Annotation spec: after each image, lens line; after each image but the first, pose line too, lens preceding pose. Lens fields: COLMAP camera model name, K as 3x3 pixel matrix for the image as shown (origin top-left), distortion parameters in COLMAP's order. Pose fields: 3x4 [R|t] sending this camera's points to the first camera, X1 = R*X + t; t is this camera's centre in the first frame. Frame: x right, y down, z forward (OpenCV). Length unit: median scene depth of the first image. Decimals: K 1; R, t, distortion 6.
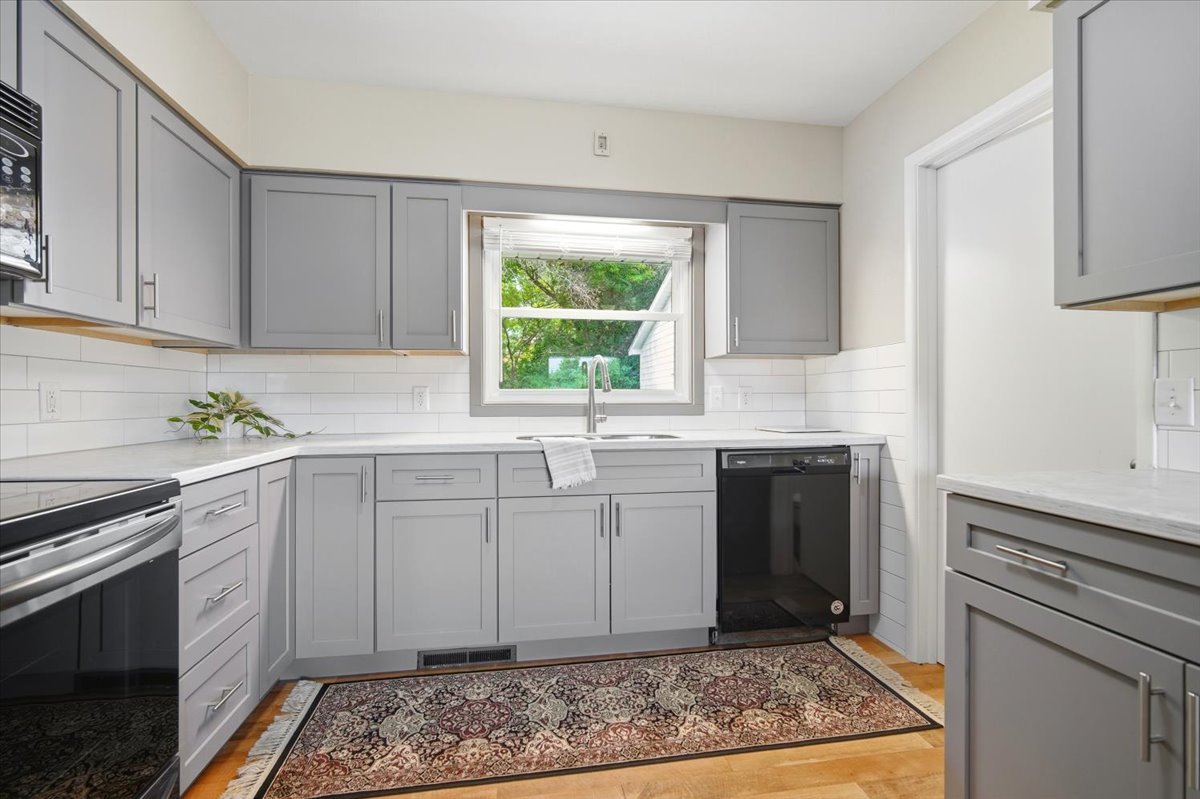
lens RADIAL K [[528.5, 0, 600.0], [0, 528.5, 399.5], [0, 0, 1]] dist [-0.010428, 0.001162]
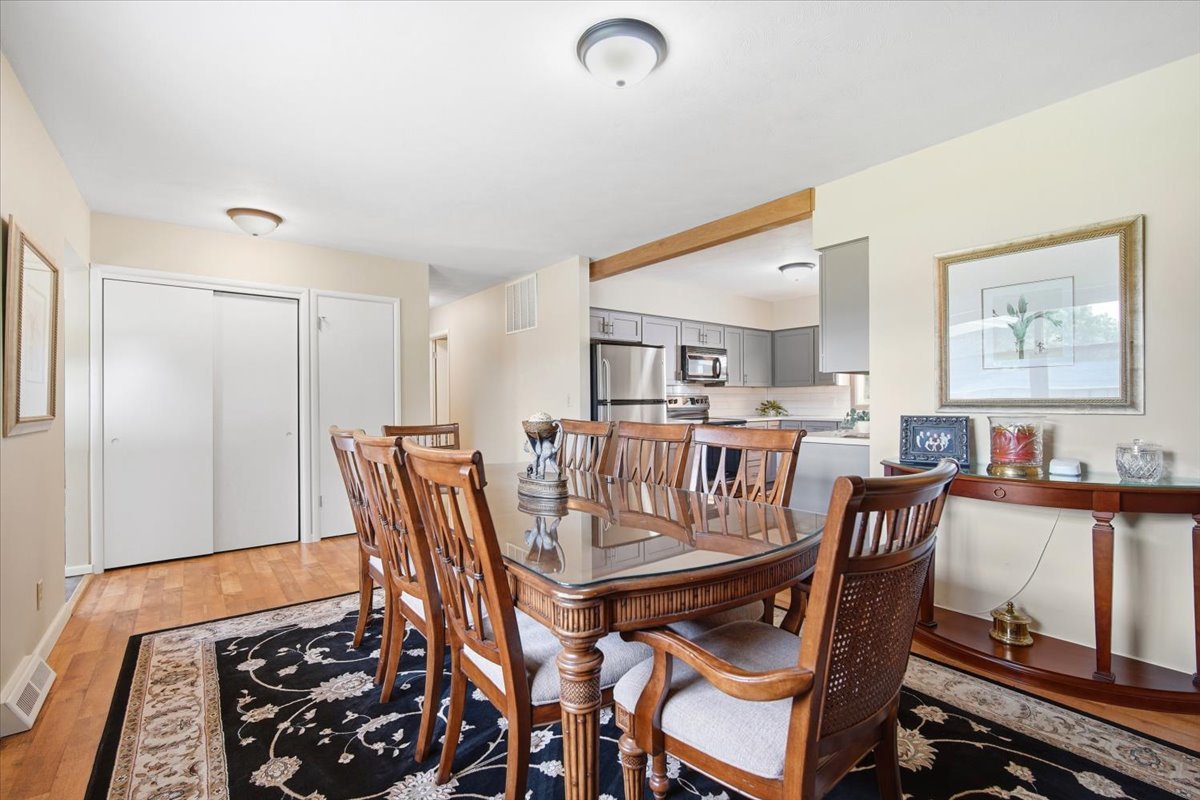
lens RADIAL K [[519.1, 0, 599.1], [0, 519.1, 395.8], [0, 0, 1]] dist [0.001413, 0.000338]
pose [[0.478324, -0.006675, -0.878158, 1.638602], [0.005116, 0.999975, -0.004814, -0.034995], [0.878168, -0.002190, 0.478347, -1.485138]]
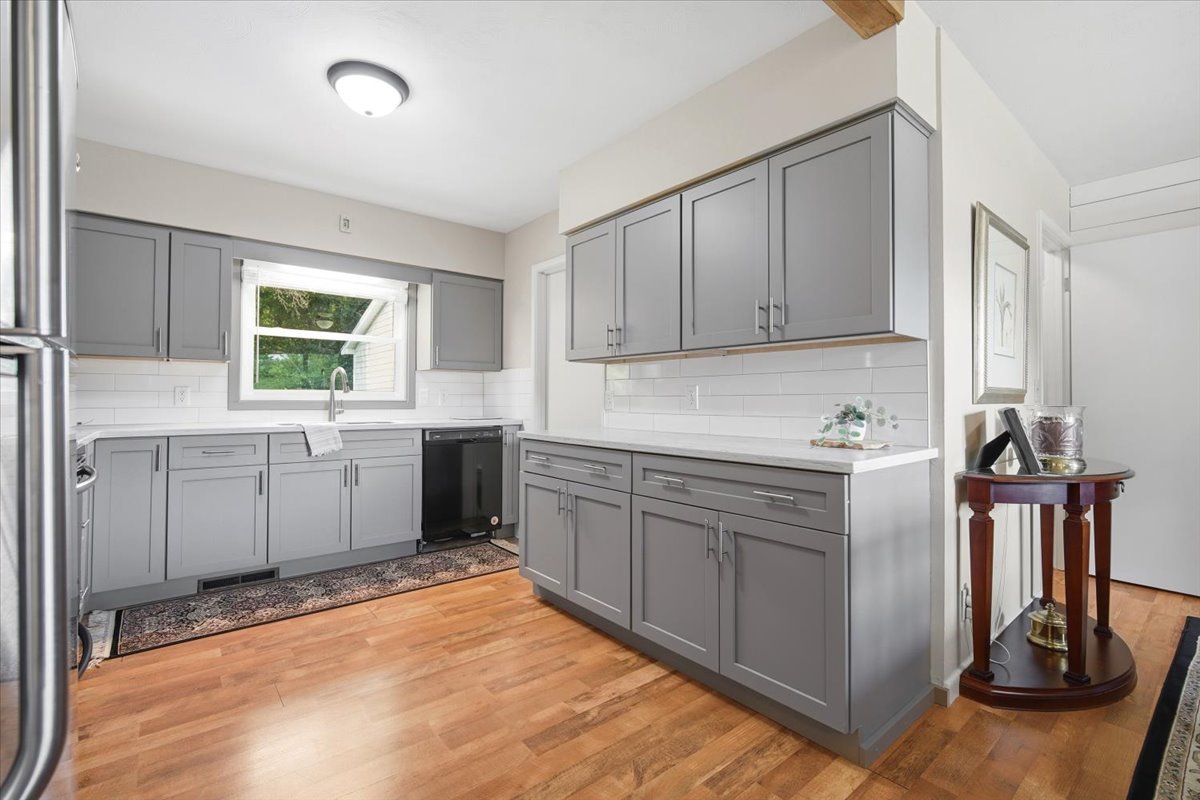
lens RADIAL K [[531.6, 0, 597.3], [0, 531.6, 393.5], [0, 0, 1]] dist [-0.013772, 0.004094]
pose [[0.868080, 0.011941, 0.496281, -0.126311], [-0.006790, 0.999903, -0.012182, 0.000946], [-0.496378, 0.007205, 0.868077, -0.697624]]
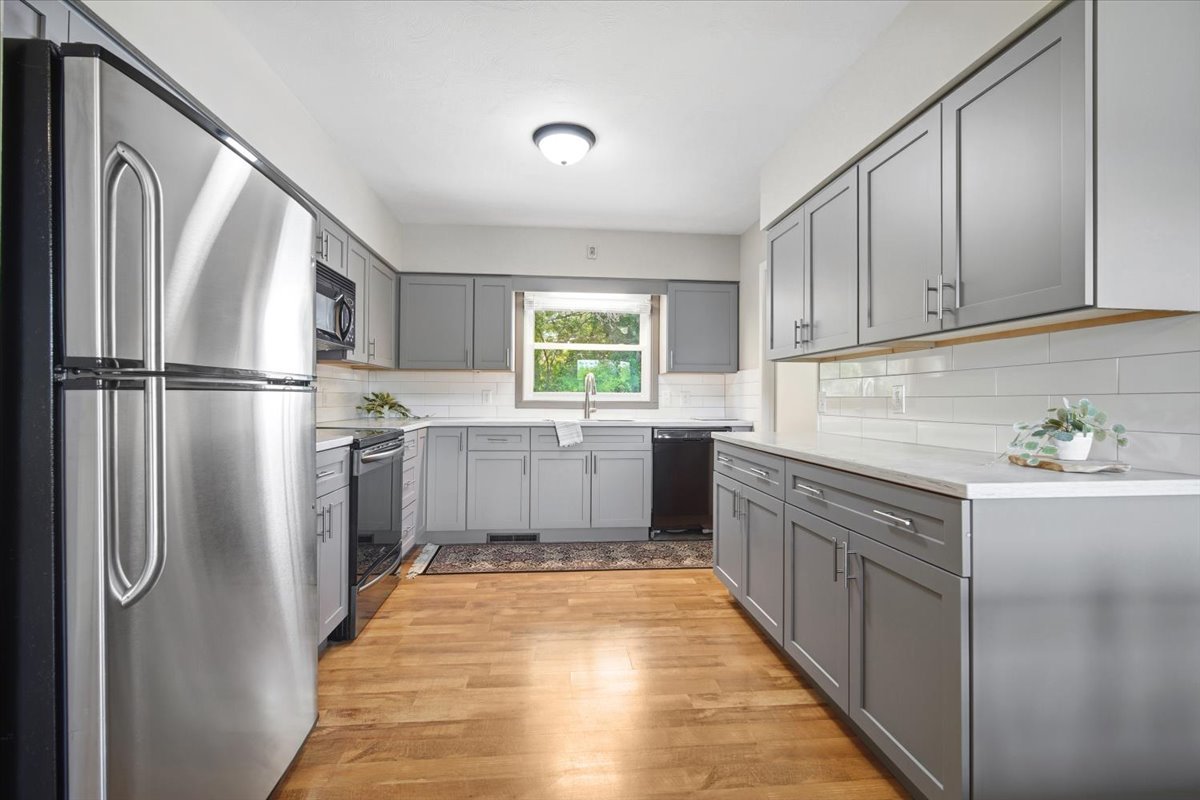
lens RADIAL K [[531.6, 0, 597.3], [0, 531.6, 393.5], [0, 0, 1]] dist [-0.013772, 0.004094]
pose [[0.997166, 0.008301, -0.074778, 0.173621], [-0.008978, 0.999922, -0.008716, -0.002964], [0.074700, 0.009363, 0.997162, -0.821840]]
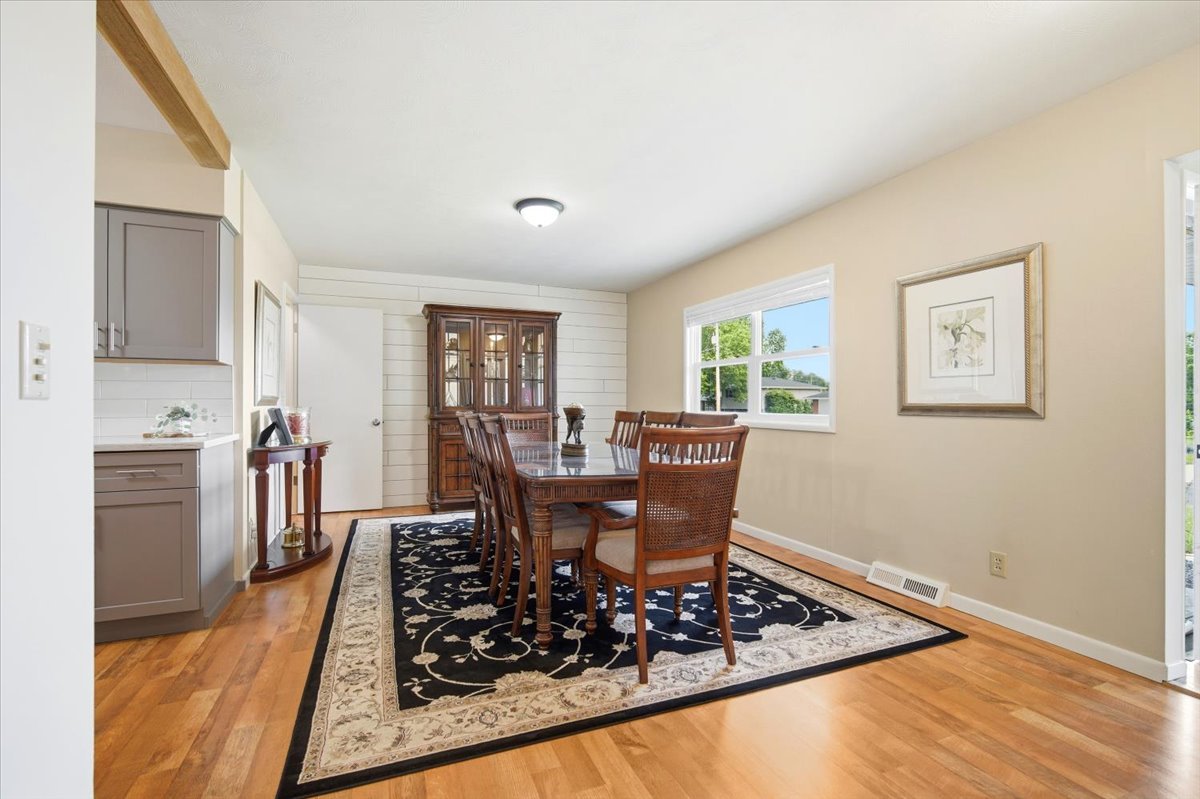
lens RADIAL K [[532.5, 0, 597.5], [0, 532.5, 402.8], [0, 0, 1]] dist [-0.009630, 0.000224]
pose [[-0.221241, 0.005404, 0.975204, -0.789107], [-0.001879, 0.999980, -0.005968, 0.001826], [-0.975217, -0.003153, -0.221227, -0.834954]]
